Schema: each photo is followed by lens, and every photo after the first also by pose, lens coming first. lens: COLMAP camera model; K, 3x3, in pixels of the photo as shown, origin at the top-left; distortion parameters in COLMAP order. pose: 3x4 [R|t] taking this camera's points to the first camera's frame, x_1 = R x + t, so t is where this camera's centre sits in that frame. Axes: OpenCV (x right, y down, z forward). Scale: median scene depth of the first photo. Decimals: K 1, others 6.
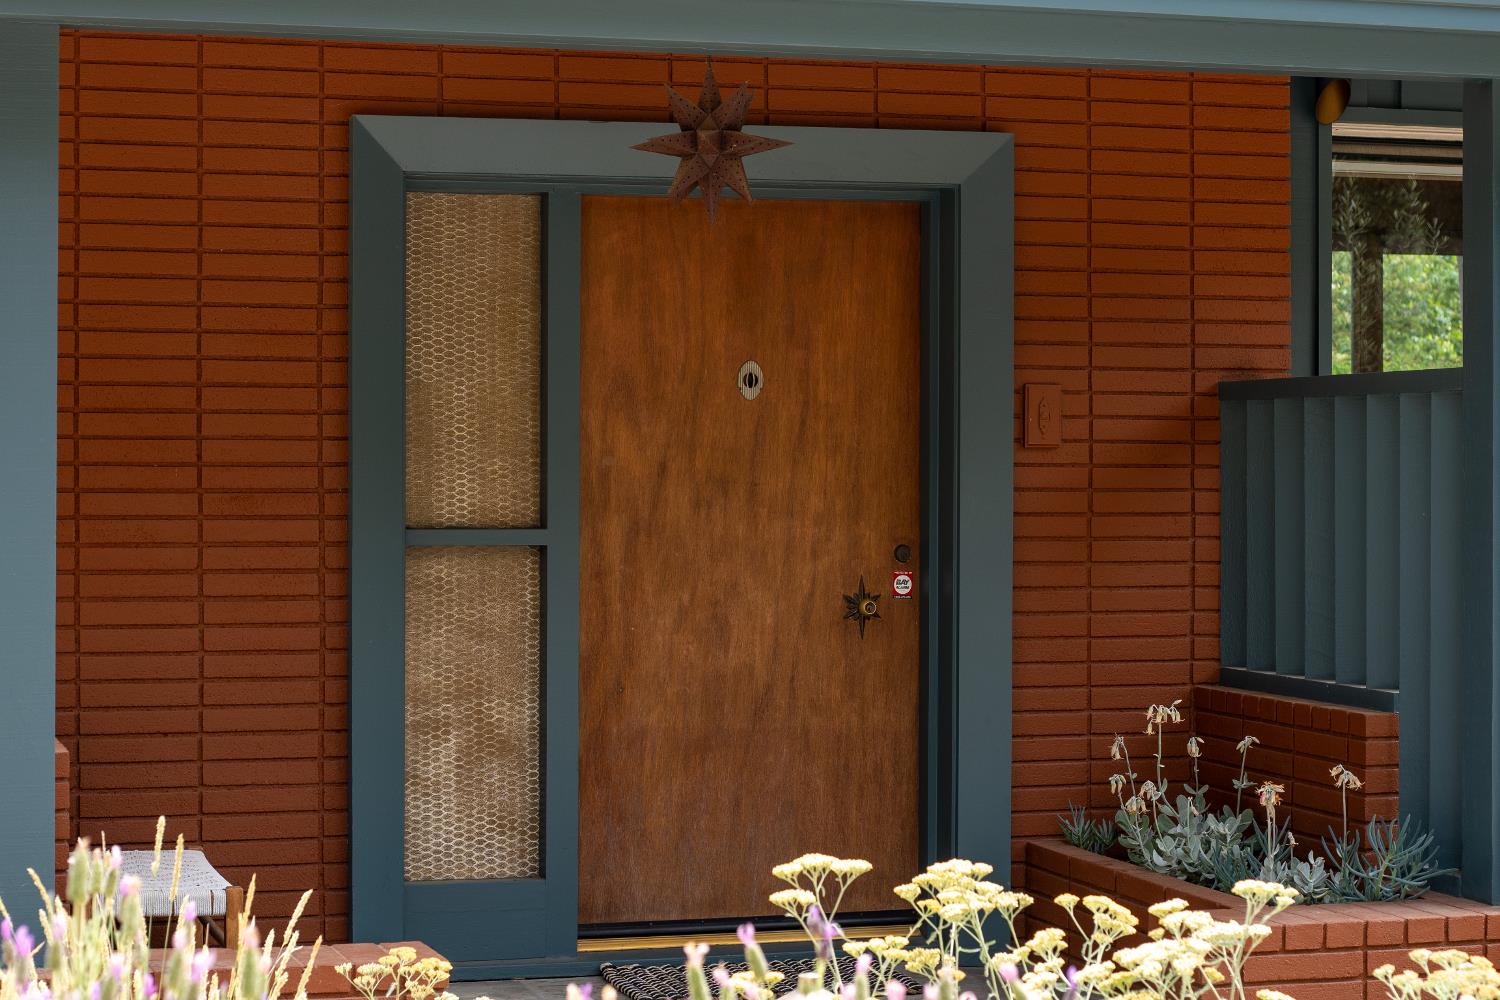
lens RADIAL K [[3228.6, 0, 751.2], [0, 3228.6, 499.1], [0, 0, 1]] dist [-0.055751, 0.000000]
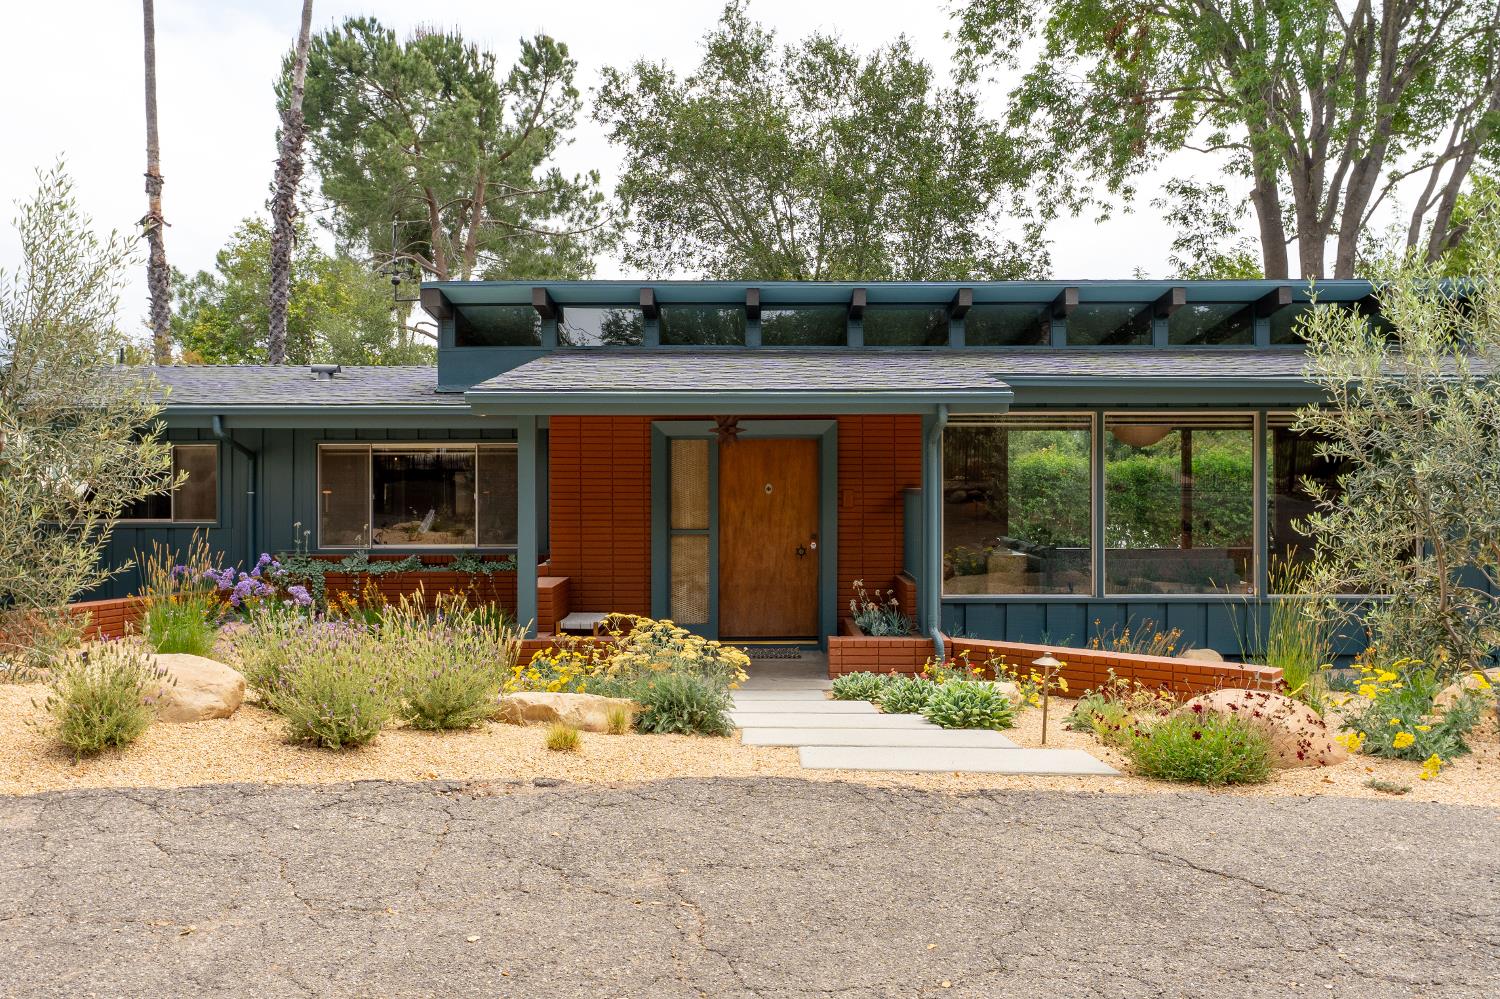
lens RADIAL K [[1266.4, 0, 752.0], [0, 1266.4, 512.5], [0, 0, 1]] dist [-0.004398, 0.009548]
pose [[0.954959, 0.005642, -0.296683, 0.406790], [-0.000401, 0.999843, 0.017726, -0.035664], [0.296736, -0.016809, 0.954811, -0.366644]]
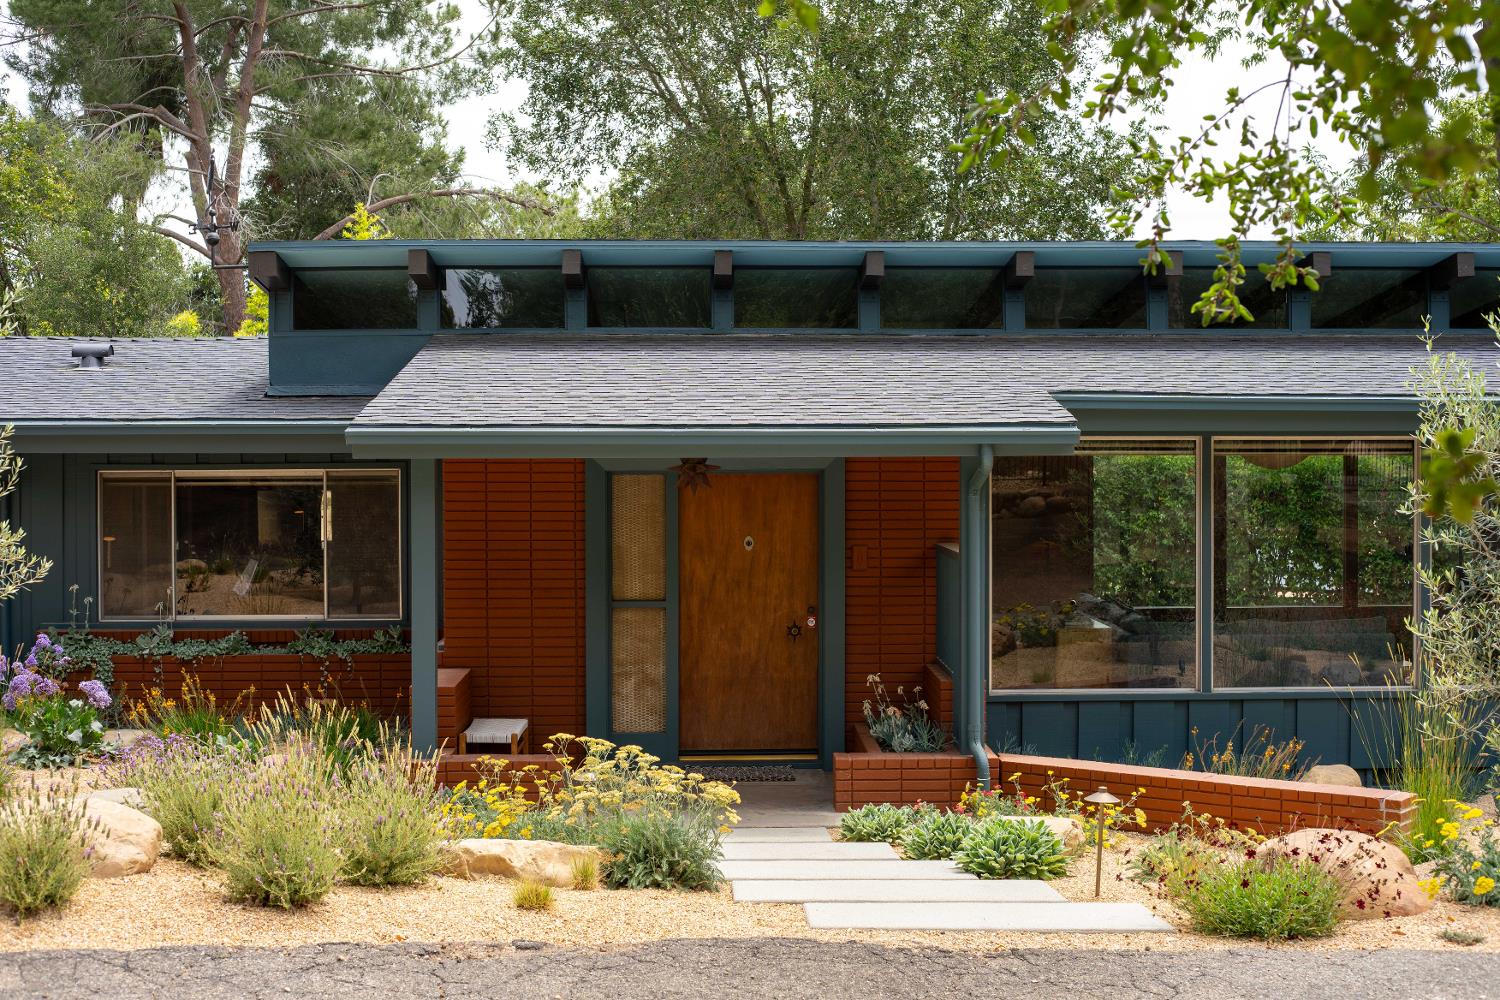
lens RADIAL K [[2185.2, 0, 747.9], [0, 2185.2, 488.7], [0, 0, 1]] dist [-0.109309, 0.000000]
pose [[0.962484, 0.001333, -0.271334, 0.478437], [0.002378, 0.999908, 0.013346, -0.104729], [0.271327, -0.013490, 0.962393, -0.693017]]
